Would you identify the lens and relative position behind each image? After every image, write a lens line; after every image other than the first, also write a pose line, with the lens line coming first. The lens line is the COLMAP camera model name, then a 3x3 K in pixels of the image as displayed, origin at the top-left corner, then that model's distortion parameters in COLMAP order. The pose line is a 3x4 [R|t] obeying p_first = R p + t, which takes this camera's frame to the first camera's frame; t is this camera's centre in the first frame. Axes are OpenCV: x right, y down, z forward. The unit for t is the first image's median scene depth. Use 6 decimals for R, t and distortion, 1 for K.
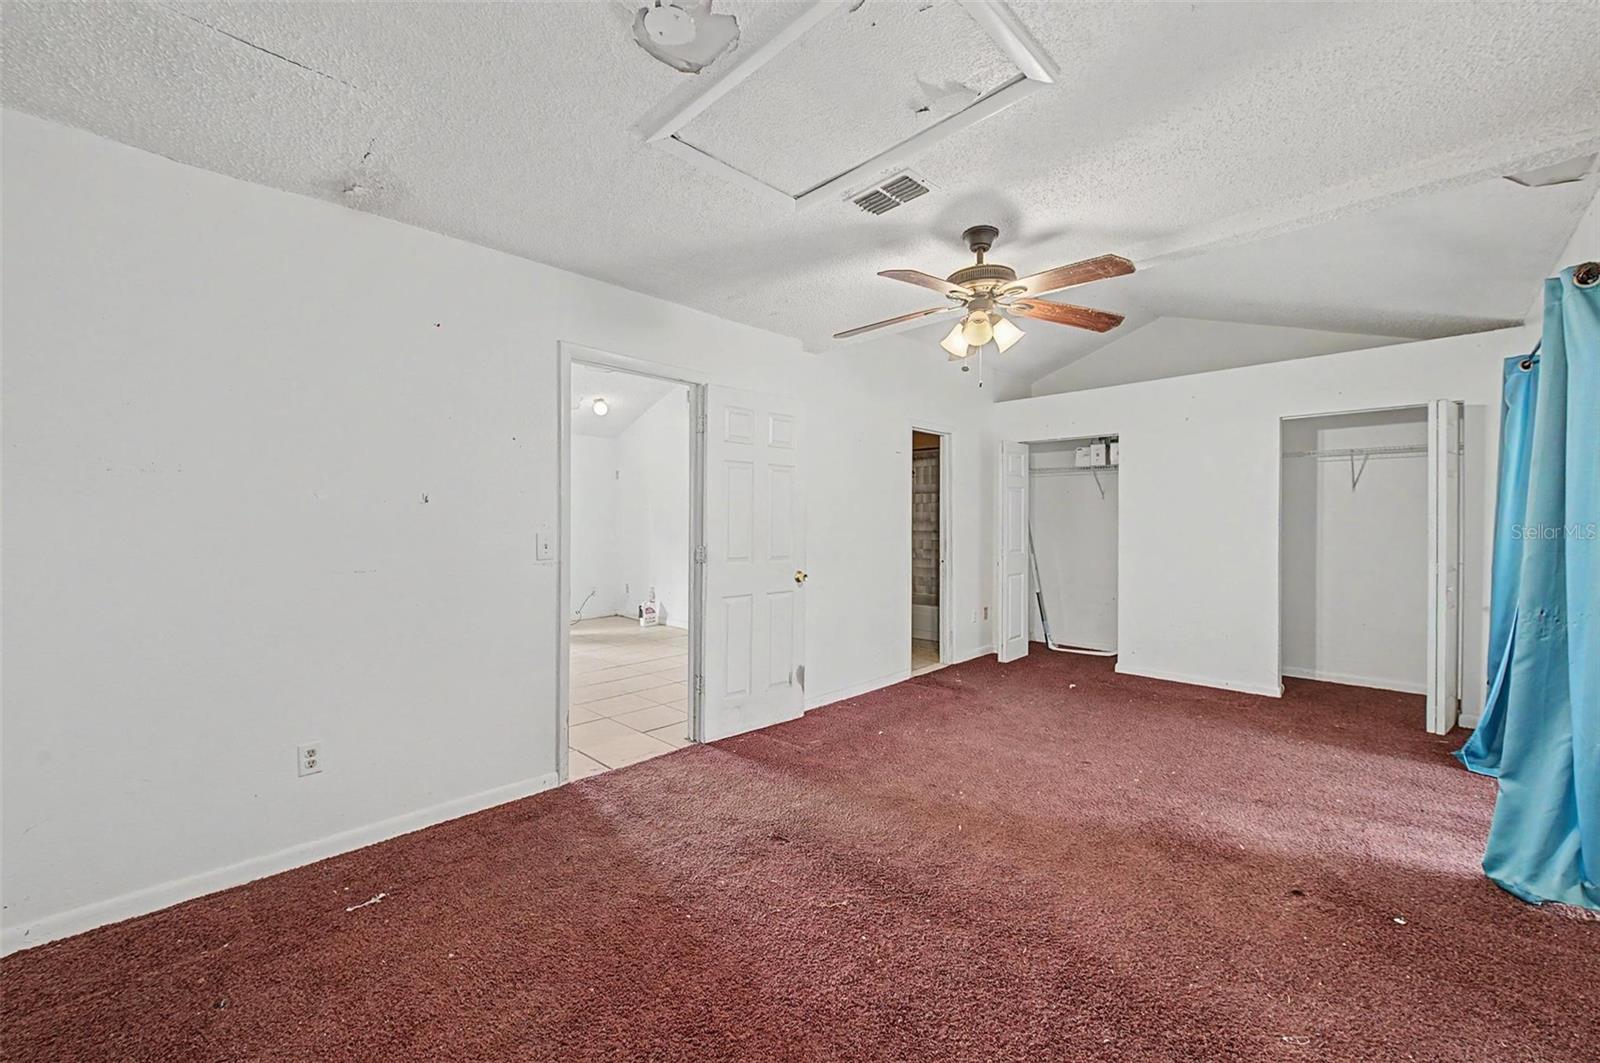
lens RADIAL K [[637.2, 0, 805.9], [0, 637.2, 525.5], [0, 0, 1]] dist [0.003726, -0.000525]
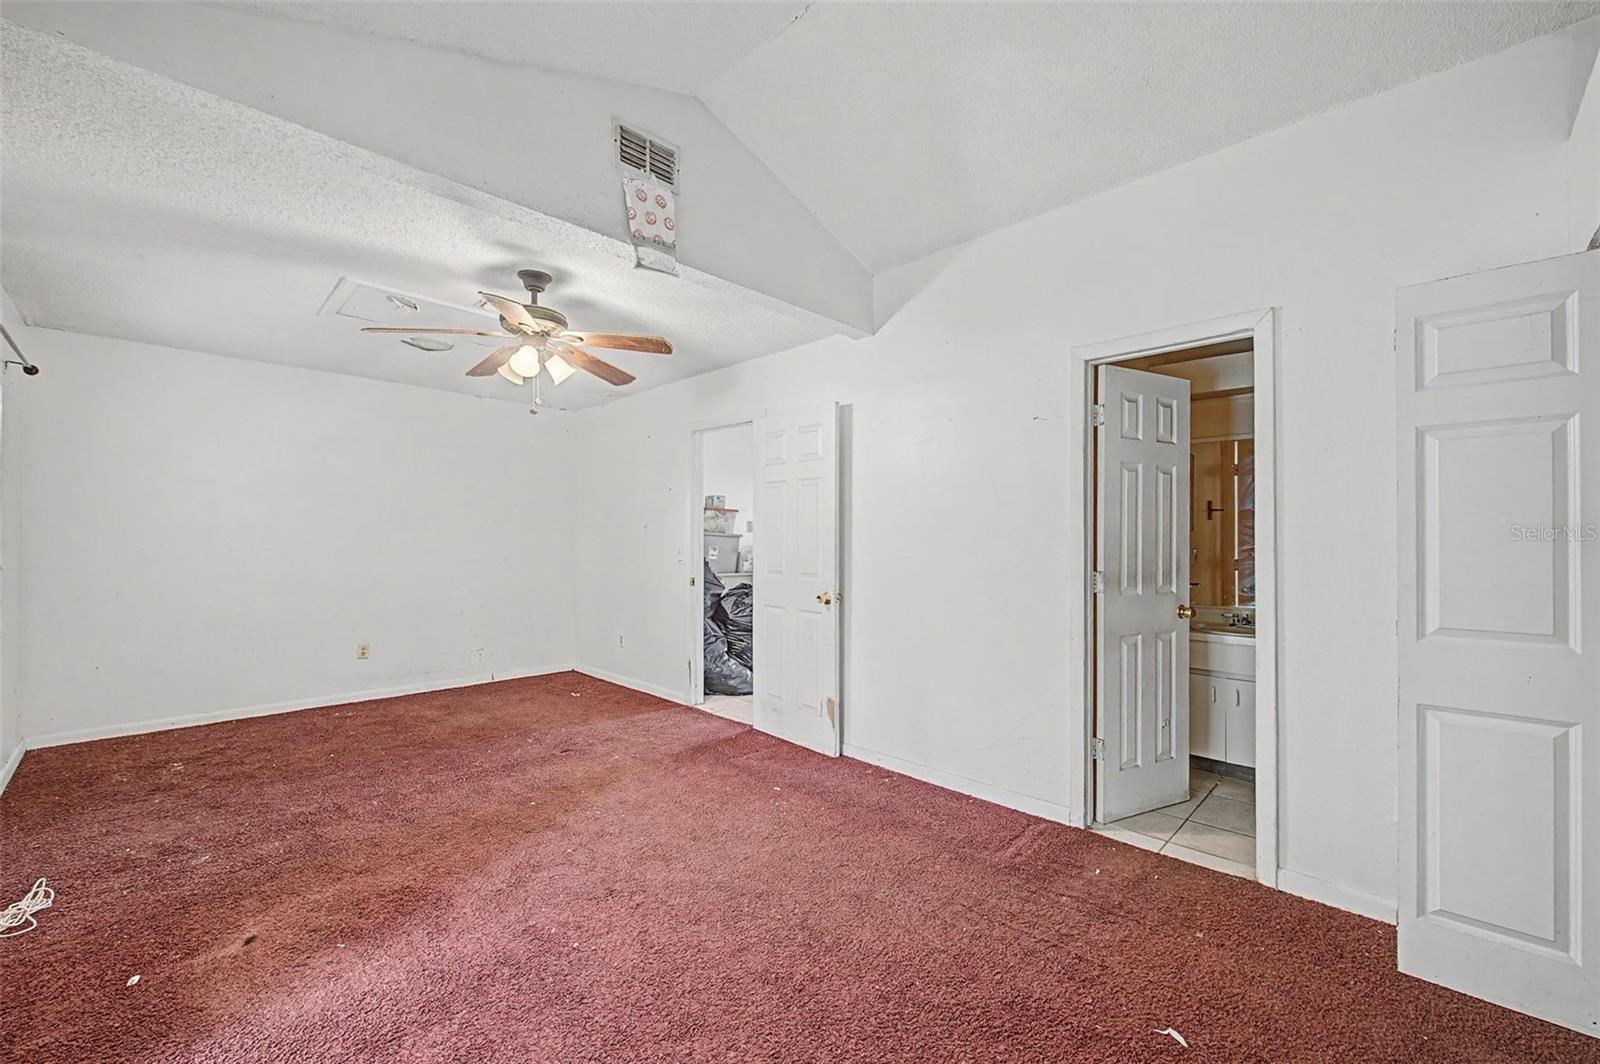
lens RADIAL K [[637.2, 0, 795.4], [0, 637.2, 534.2], [0, 0, 1]] dist [0.003726, -0.000525]
pose [[-0.001348, -0.019991, -0.999799, 1.027237], [-0.012601, 0.999721, -0.019972, 0.010128], [0.999920, 0.012571, -0.001599, 1.088418]]
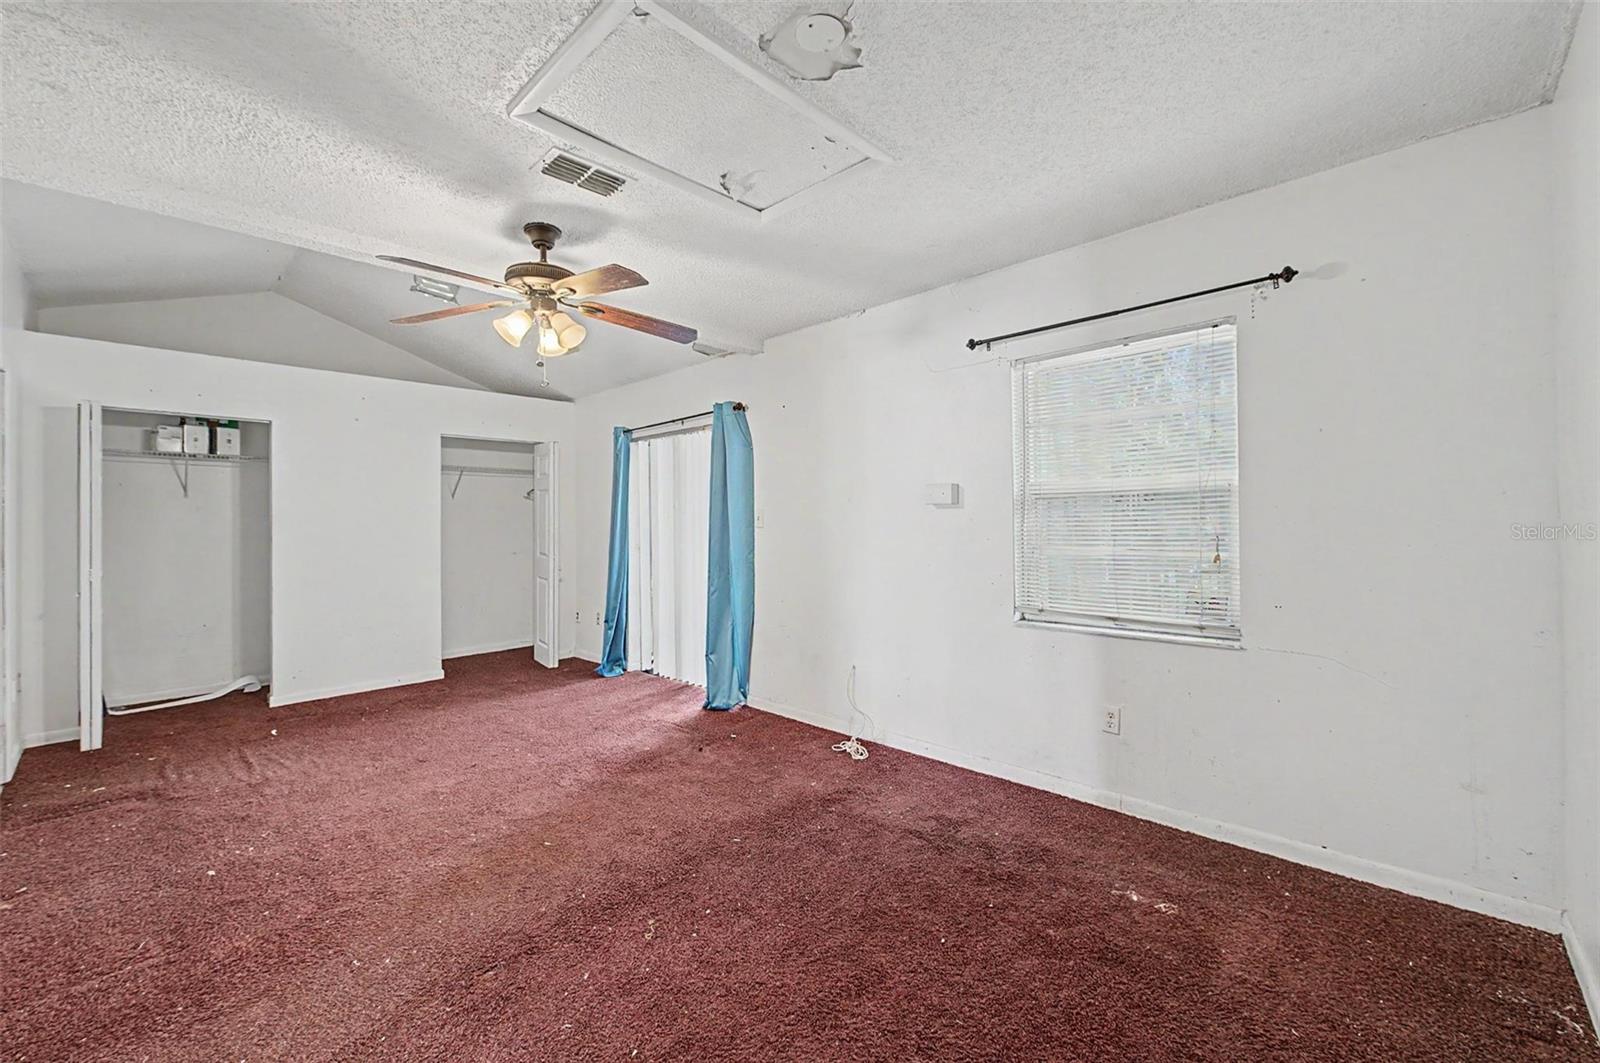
lens RADIAL K [[637.2, 0, 808.4], [0, 637.2, 525.1], [0, 0, 1]] dist [0.003726, -0.000525]
pose [[-0.012761, -0.009301, 0.999875, -0.534728], [0.016439, 0.999820, 0.009510, -0.006314], [-0.999783, 0.016559, -0.012605, 0.456542]]
